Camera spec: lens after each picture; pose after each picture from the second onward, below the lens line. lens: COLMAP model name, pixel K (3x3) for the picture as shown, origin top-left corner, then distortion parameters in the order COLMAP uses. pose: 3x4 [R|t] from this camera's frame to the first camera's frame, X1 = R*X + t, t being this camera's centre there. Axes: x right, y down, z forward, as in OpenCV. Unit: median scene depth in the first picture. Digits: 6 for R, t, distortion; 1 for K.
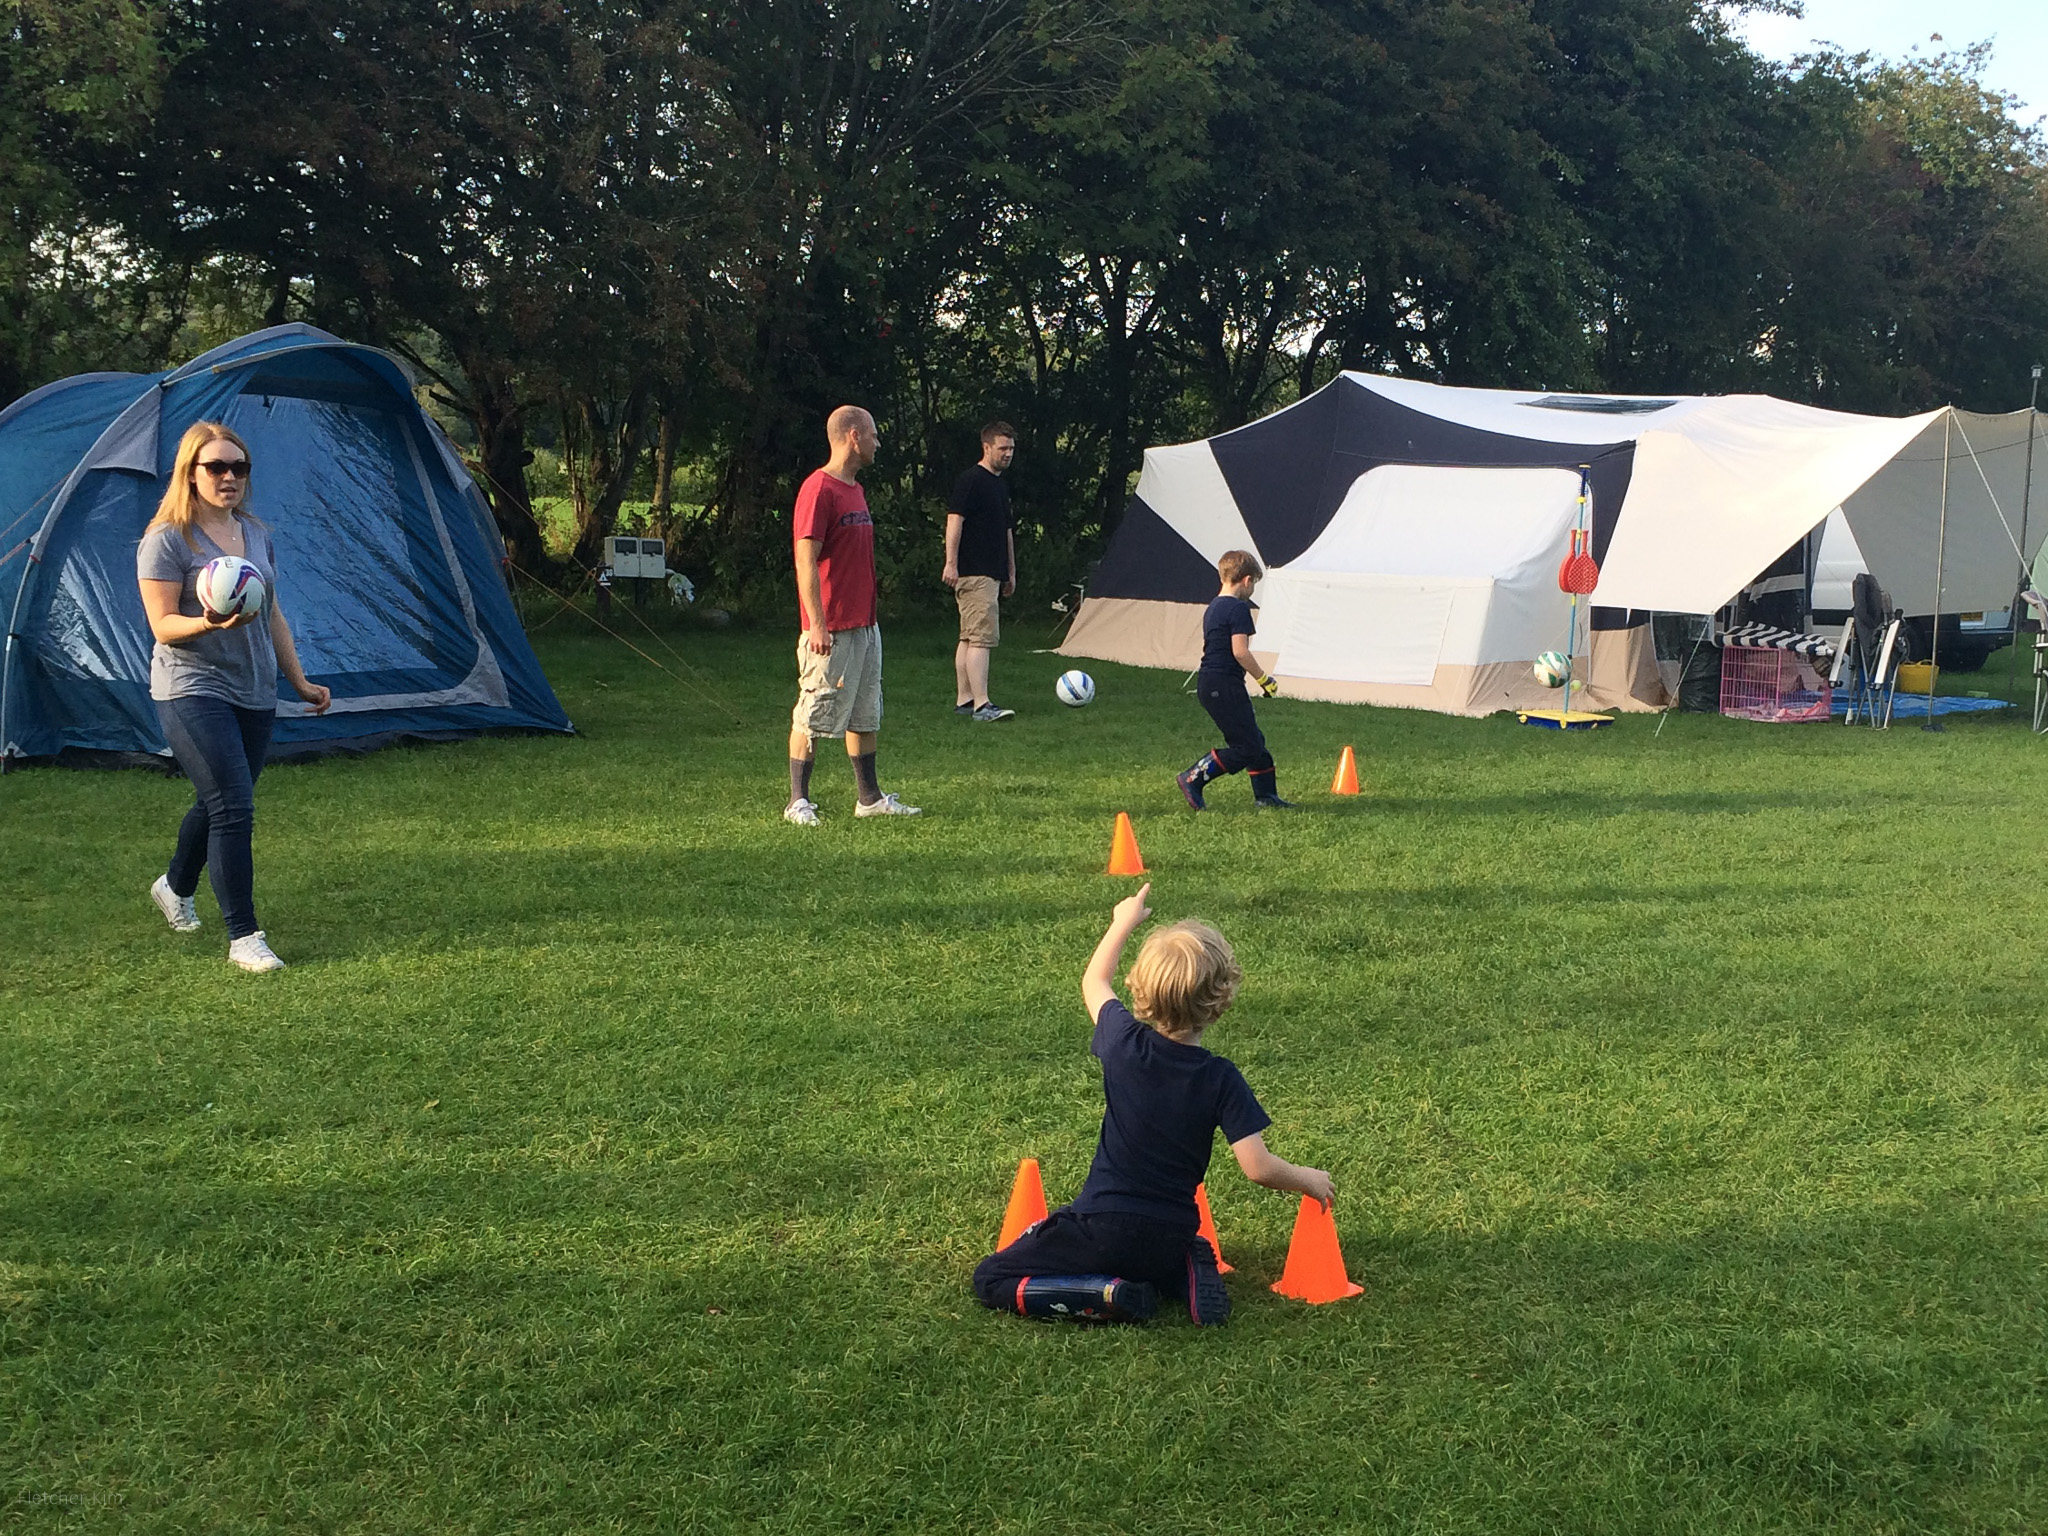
lens RADIAL K [[2158.8, 0, 1024.0], [0, 2158.8, 768.0], [0, 0, 1]] dist [0.085078, 0.018374]
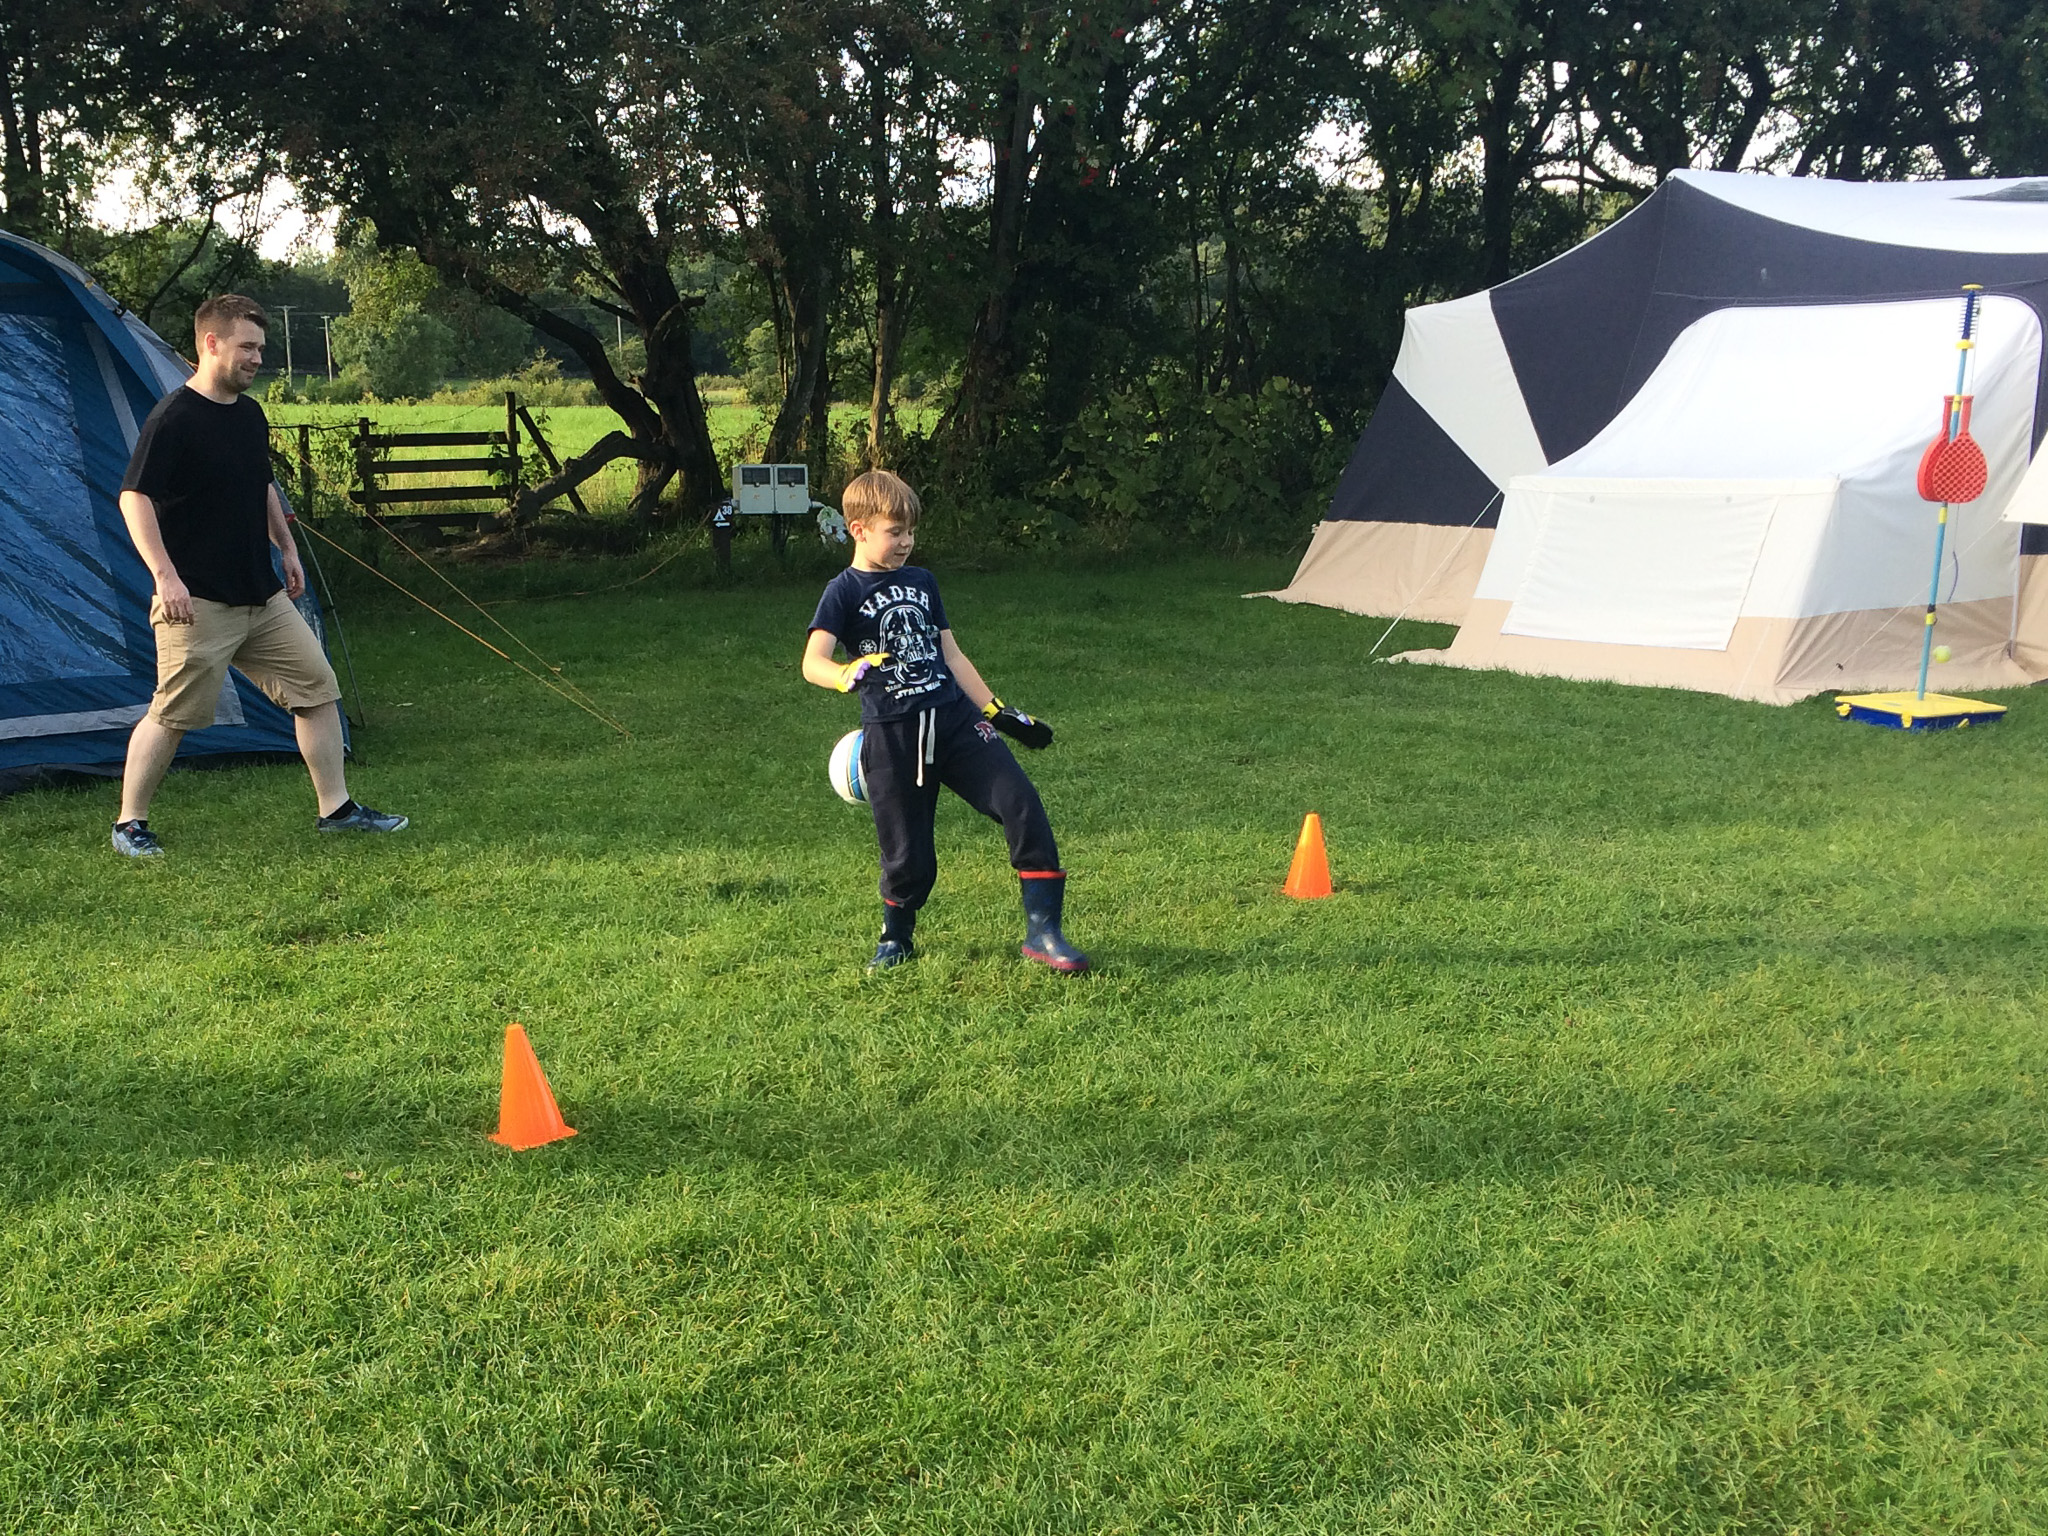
lens RADIAL K [[2158.8, 0, 1024.0], [0, 2158.8, 768.0], [0, 0, 1]] dist [0.085078, 0.018374]
pose [[0.948227, 0.003573, -0.317574, 0.194204], [0.011637, 0.998874, 0.045982, -0.035288], [0.317381, -0.047297, 0.947118, 0.315953]]
